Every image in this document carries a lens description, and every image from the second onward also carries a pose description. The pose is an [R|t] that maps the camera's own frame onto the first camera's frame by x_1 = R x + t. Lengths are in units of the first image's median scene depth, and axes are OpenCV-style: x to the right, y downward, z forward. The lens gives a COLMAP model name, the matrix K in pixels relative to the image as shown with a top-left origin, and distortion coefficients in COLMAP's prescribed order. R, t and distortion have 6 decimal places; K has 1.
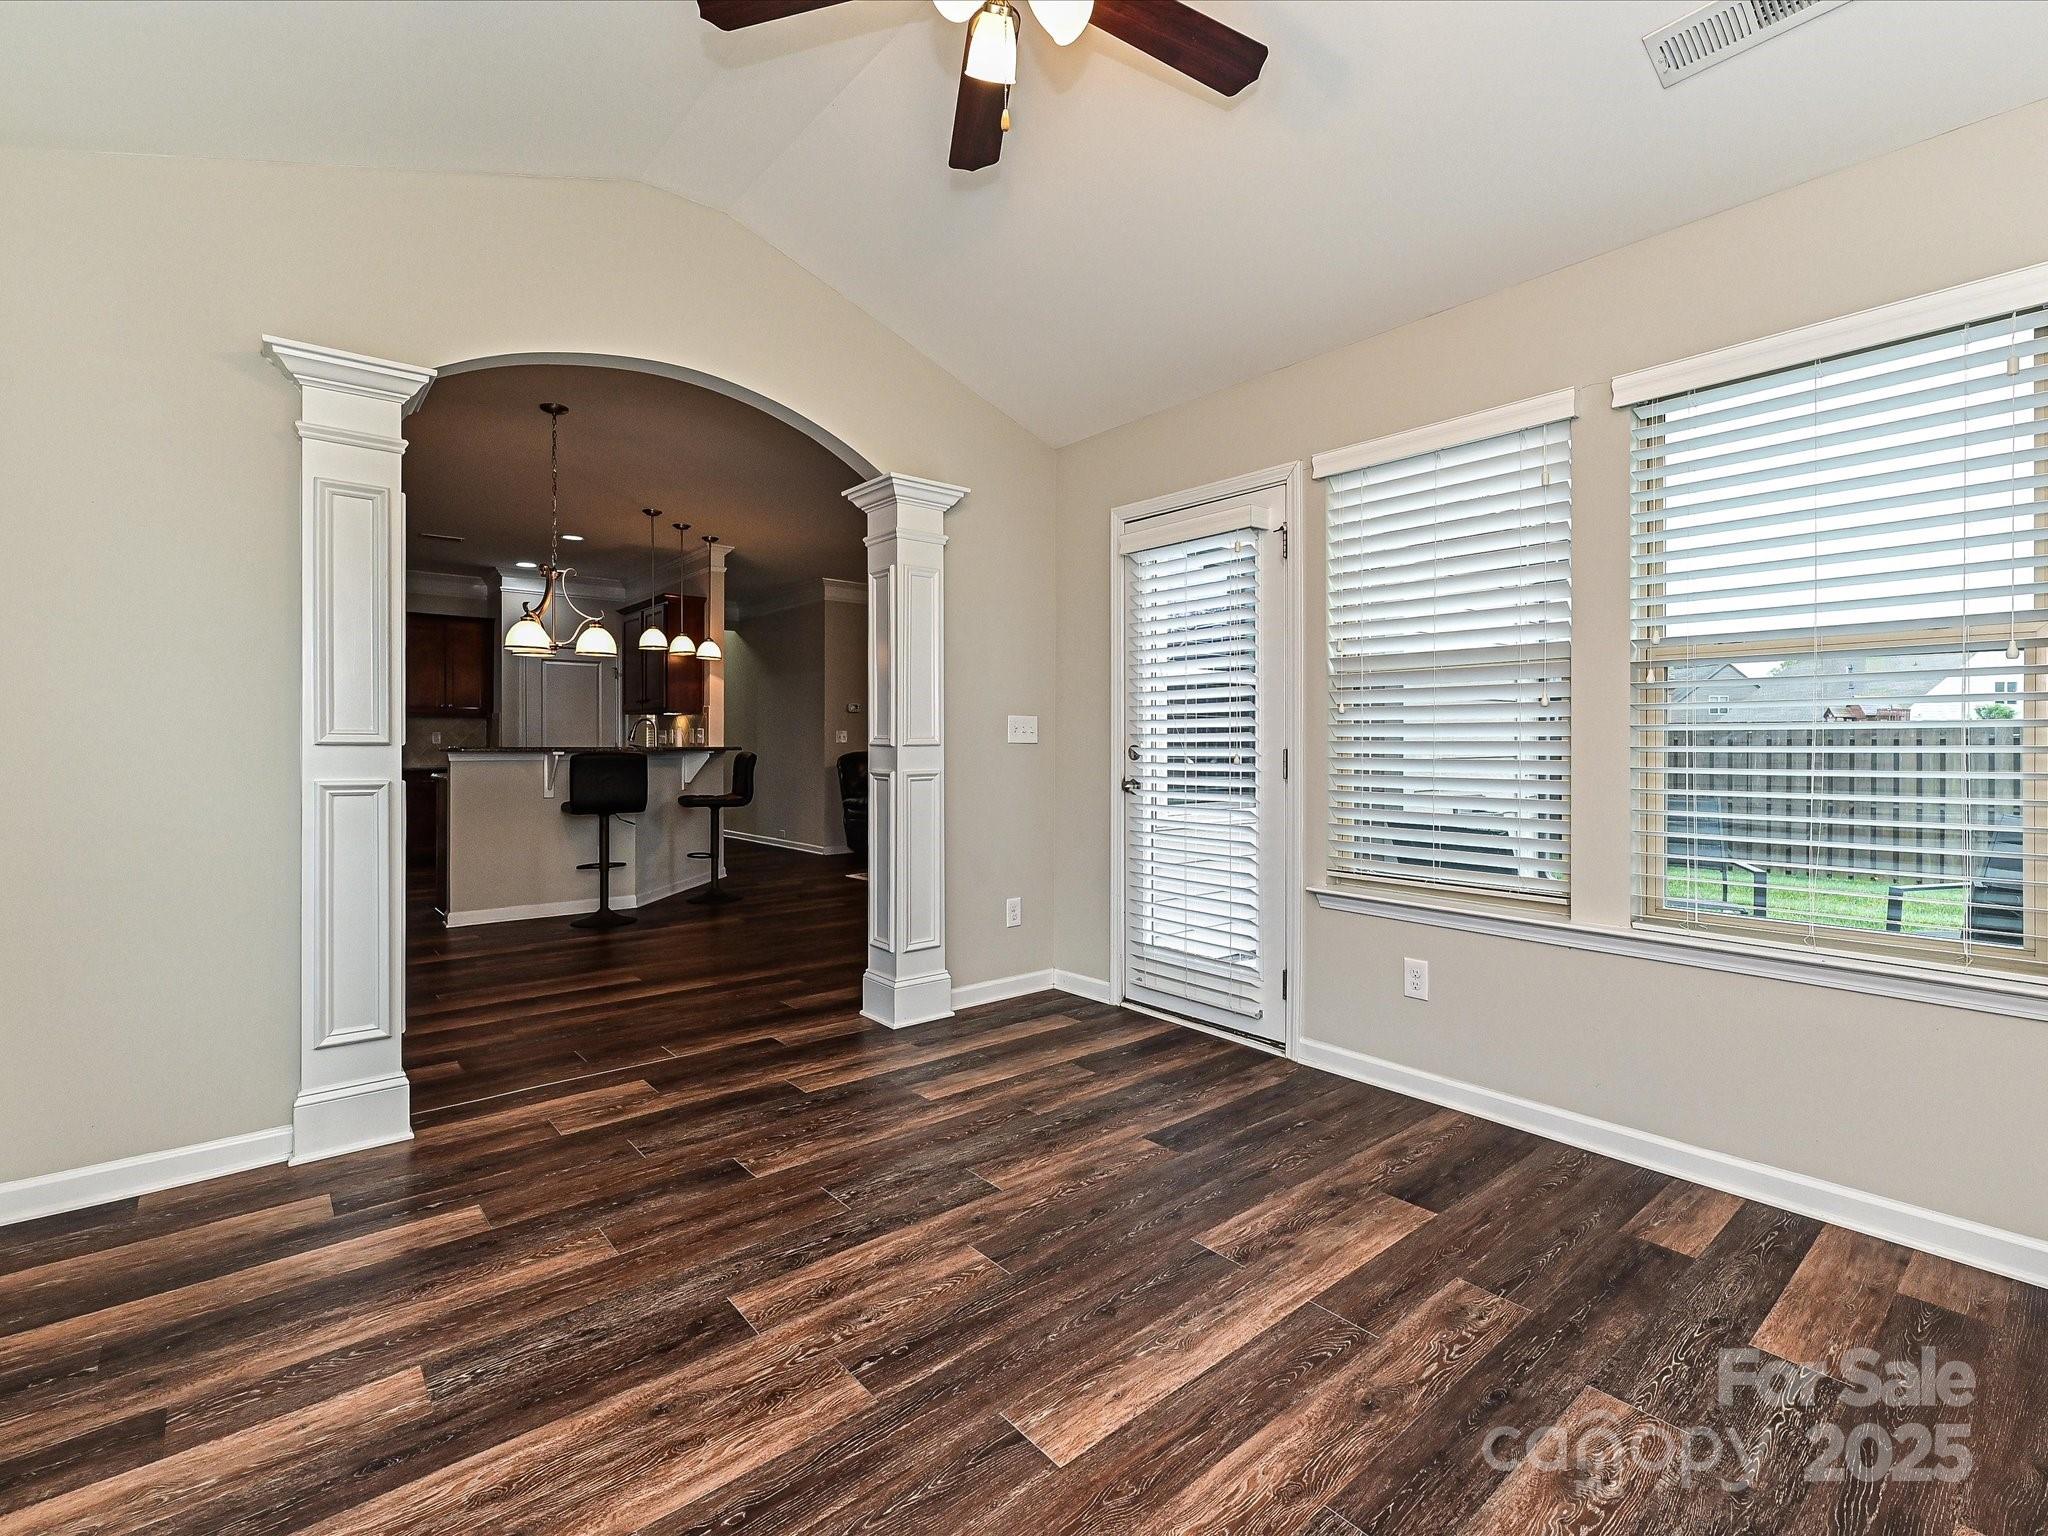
lens RADIAL K [[929.1, 0, 1024.3], [0, 929.1, 790.9], [0, 0, 1]] dist [-0.000725, -0.000276]
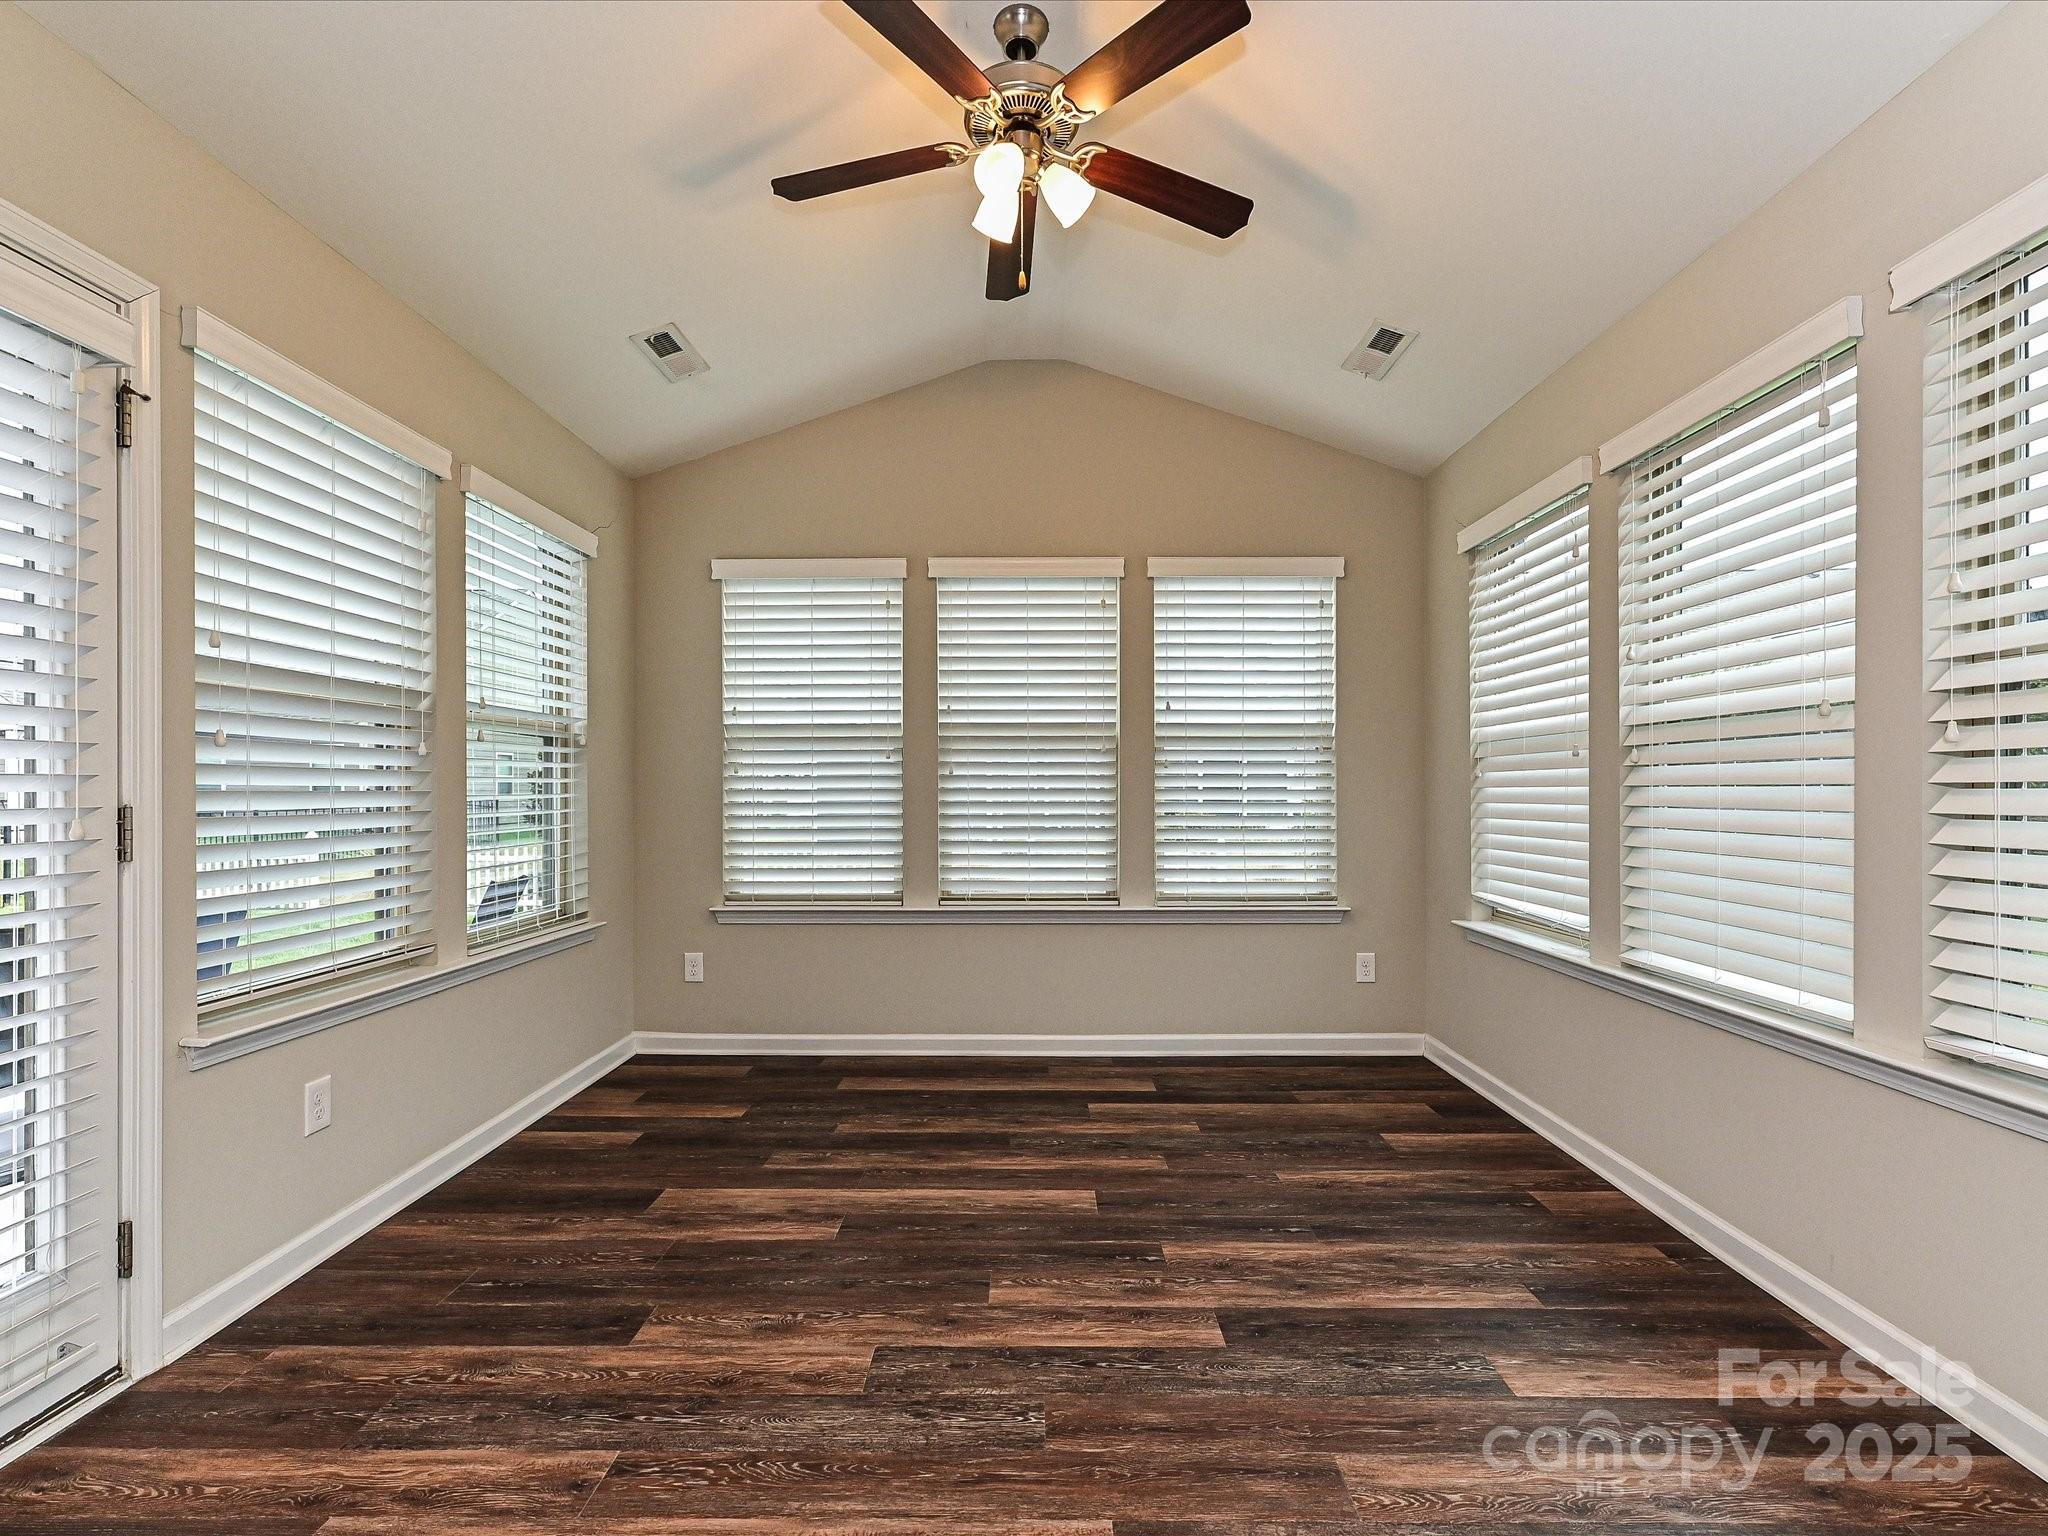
lens RADIAL K [[929.1, 0, 1024.3], [0, 929.1, 790.9], [0, 0, 1]] dist [-0.000725, -0.000276]
pose [[-0.751457, -0.001661, 0.659780, -0.714165], [0.033760, 0.998590, 0.040965, -0.091010], [-0.658918, 0.053057, -0.750341, 1.630678]]
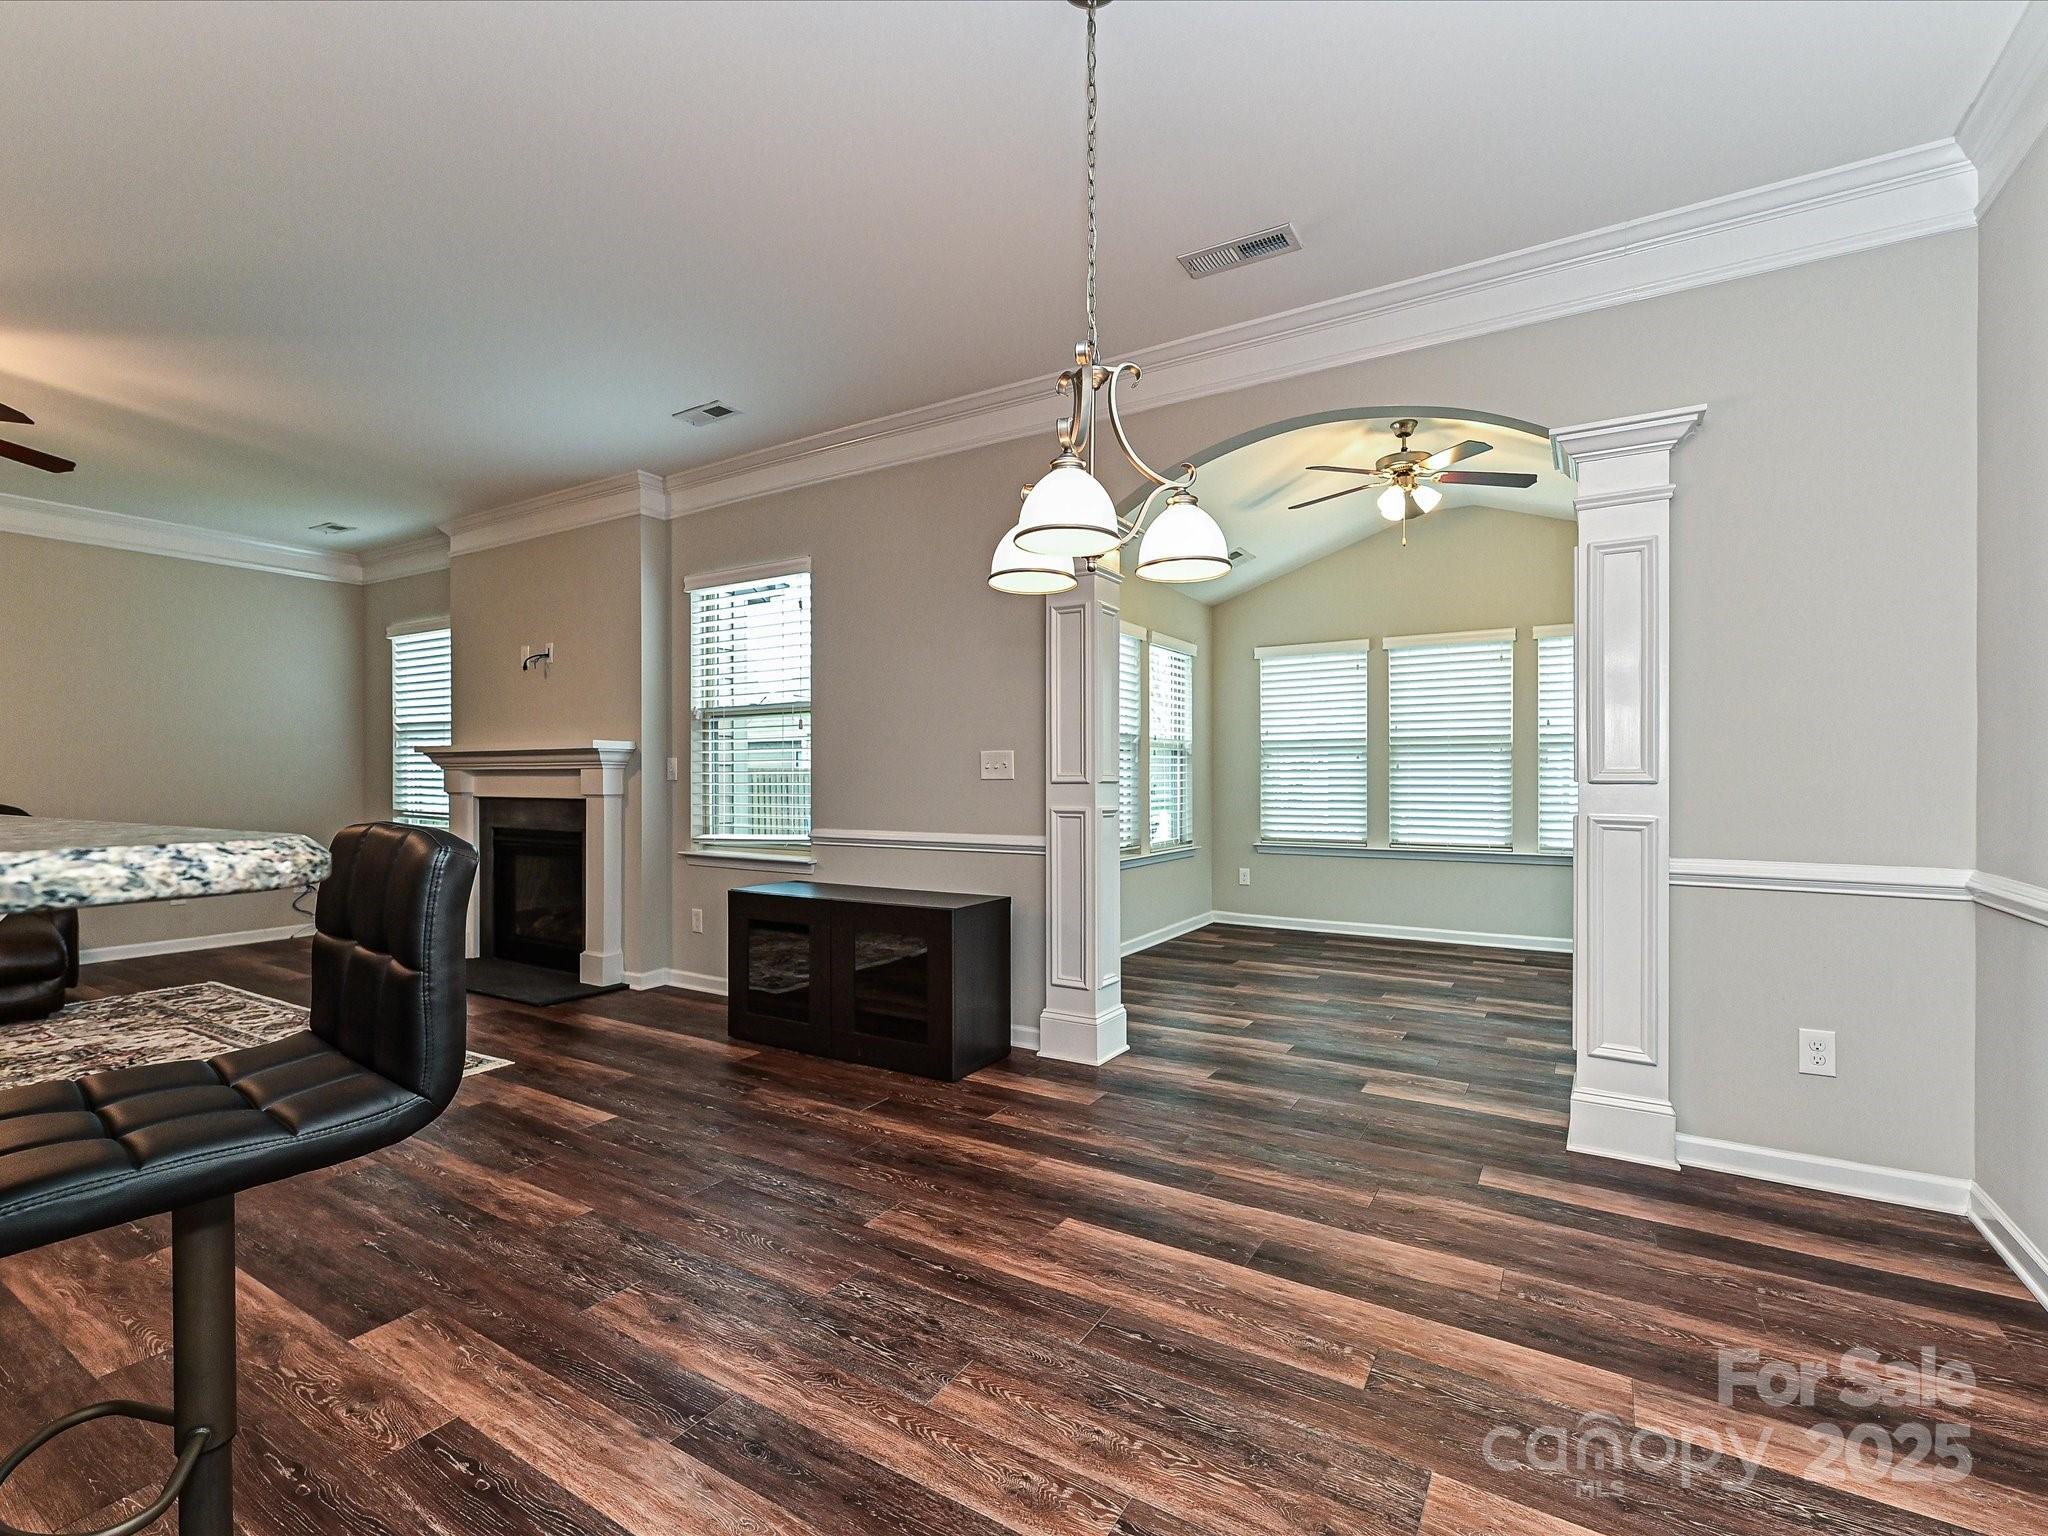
lens RADIAL K [[929.1, 0, 1024.3], [0, 929.1, 790.9], [0, 0, 1]] dist [-0.000725, -0.000276]
pose [[-0.304772, -0.013171, 0.952334, -1.899210], [0.050832, 0.998254, 0.030074, -0.130910], [-0.951068, 0.057574, -0.303570, 2.420461]]
